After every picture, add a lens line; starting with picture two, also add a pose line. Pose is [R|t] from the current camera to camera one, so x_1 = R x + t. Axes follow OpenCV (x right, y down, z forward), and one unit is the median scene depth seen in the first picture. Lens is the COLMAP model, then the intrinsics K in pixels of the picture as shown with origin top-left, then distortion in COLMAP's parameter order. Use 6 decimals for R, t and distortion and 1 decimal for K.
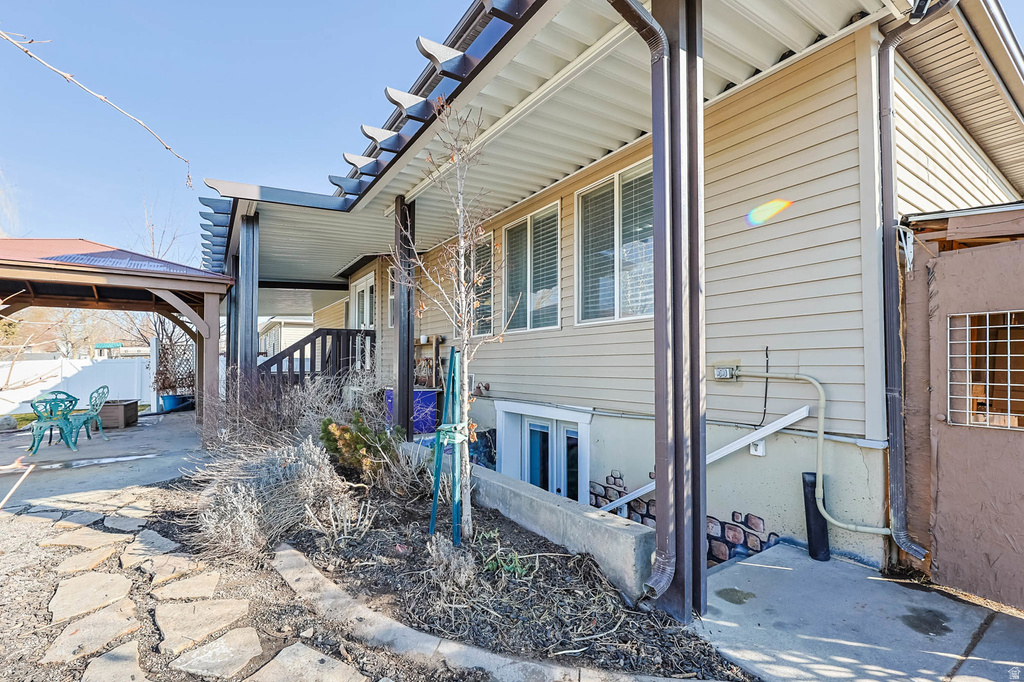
lens RADIAL K [[441.0, 0, 515.0], [0, 441.0, 350.2], [0, 0, 1]] dist [-0.004516, -0.000845]
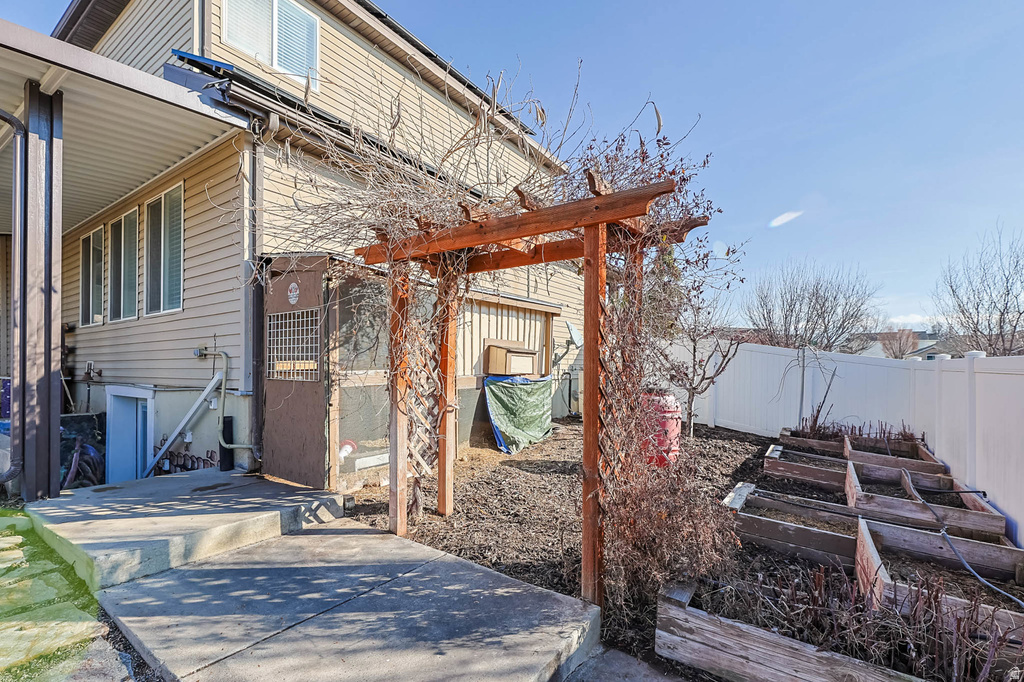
lens RADIAL K [[459.6, 0, 517.4], [0, 459.6, 366.6], [0, 0, 1]] dist [0.003097, 0.000156]
pose [[0.935616, 0.002205, 0.353012, 0.835378], [-0.013492, 0.999473, 0.029517, 0.036644], [-0.352761, -0.032379, 0.935153, -0.668590]]
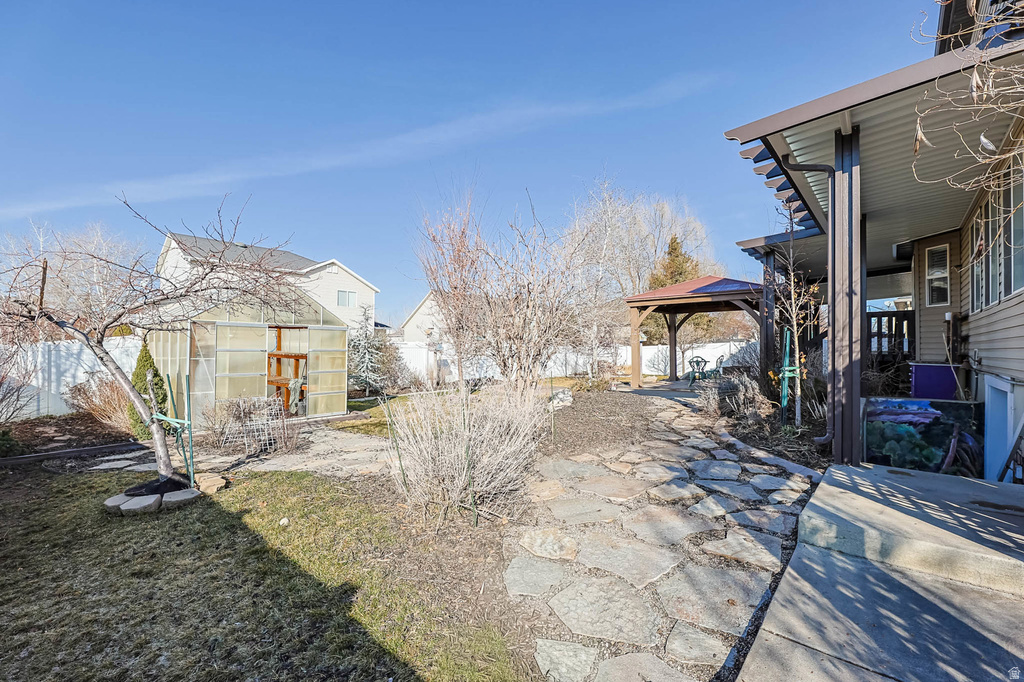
lens RADIAL K [[441.0, 0, 513.1], [0, 441.0, 344.9], [0, 0, 1]] dist [-0.004516, -0.000845]
pose [[0.248715, -0.005453, -0.968561, 1.129249], [0.026671, 0.999644, 0.001220, 0.024142], [0.968210, -0.026137, 0.248771, -0.522390]]
